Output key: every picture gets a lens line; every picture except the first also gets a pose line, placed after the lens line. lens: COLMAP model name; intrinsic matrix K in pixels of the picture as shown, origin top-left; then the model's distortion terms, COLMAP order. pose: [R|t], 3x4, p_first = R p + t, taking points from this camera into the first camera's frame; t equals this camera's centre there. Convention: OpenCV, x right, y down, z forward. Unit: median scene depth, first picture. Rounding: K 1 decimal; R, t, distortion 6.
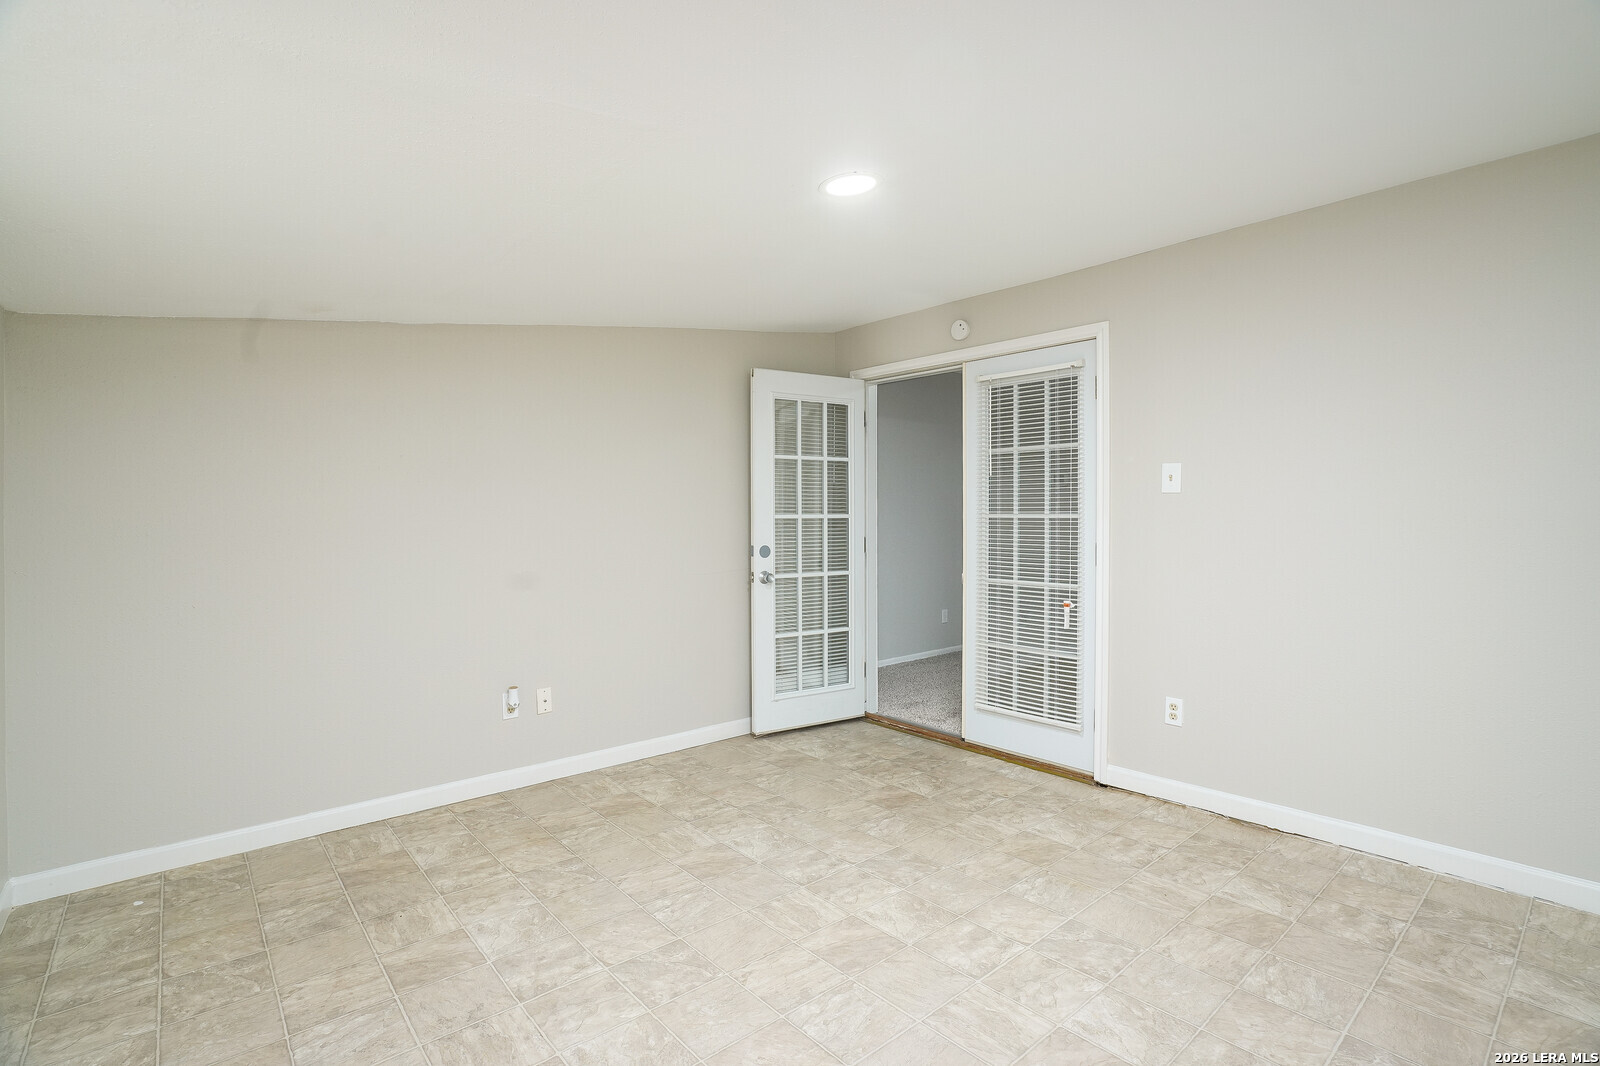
lens RADIAL K [[739.0, 0, 800.0], [0, 739.0, 533.0], [0, 0, 1]] dist [-0.001740, -0.000515]
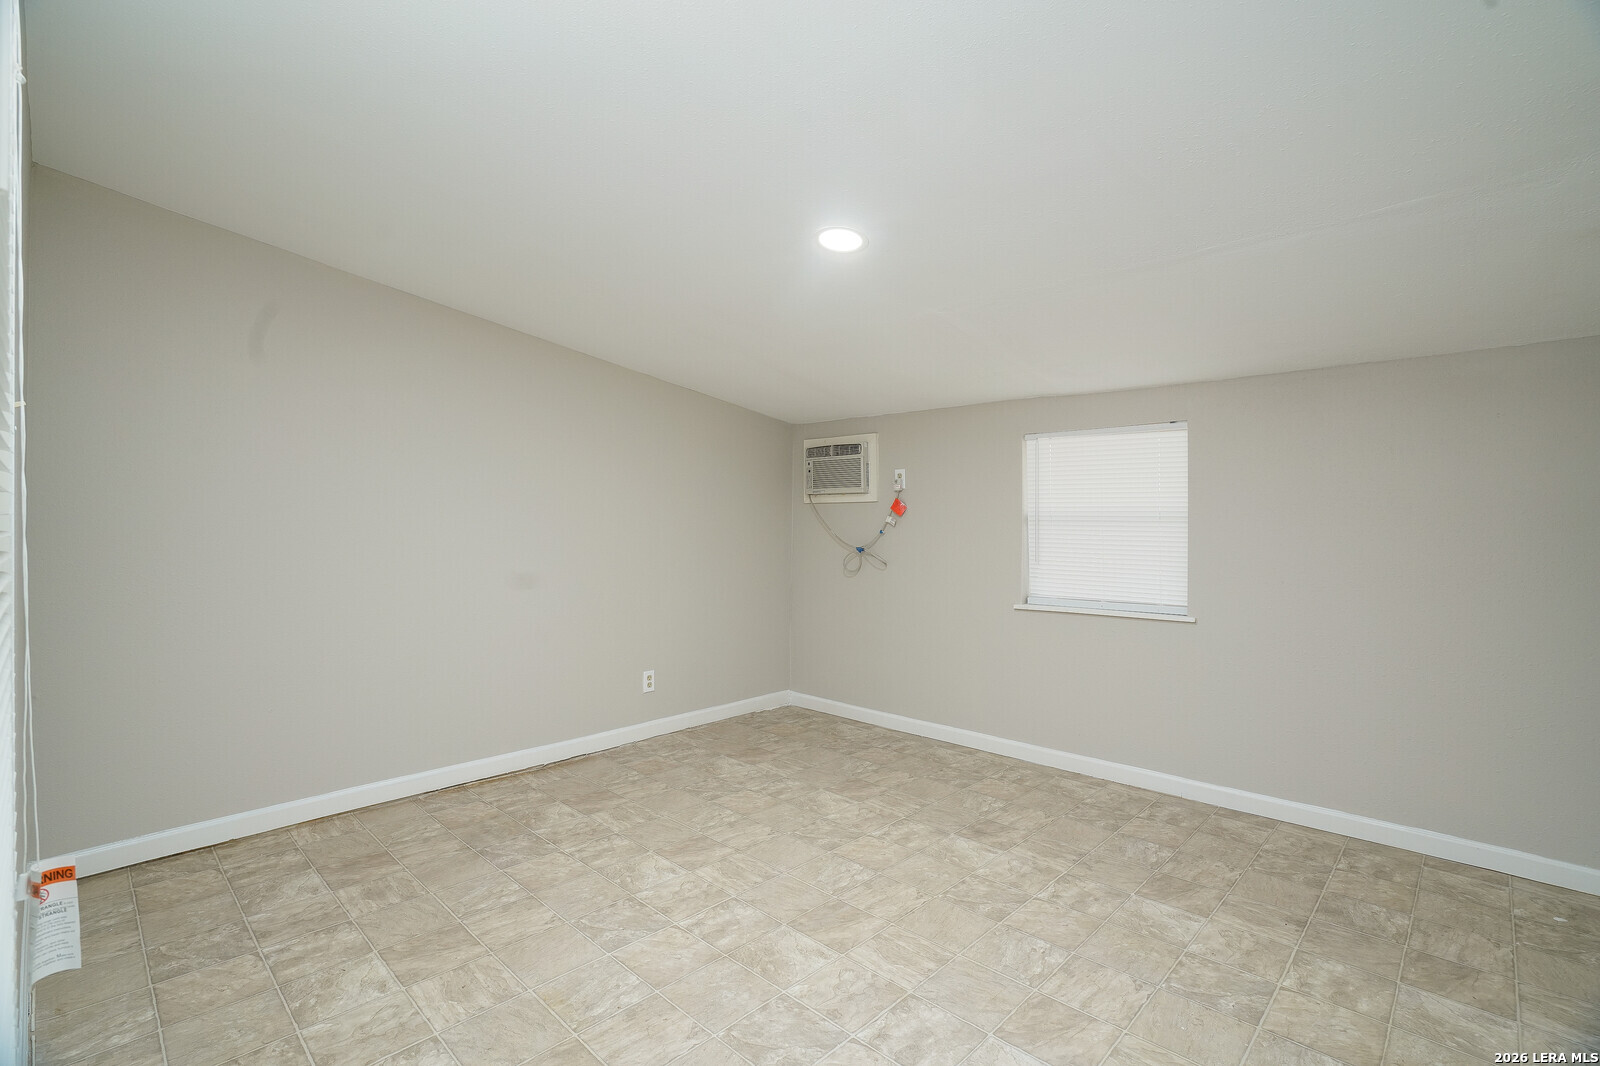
lens RADIAL K [[739.0, 0, 800.0], [0, 739.0, 533.0], [0, 0, 1]] dist [-0.001740, -0.000515]
pose [[-0.995302, -0.004326, -0.096719, 0.218720], [-0.006846, 0.999645, 0.025738, -0.034695], [0.096573, 0.026279, -0.994979, 1.932992]]
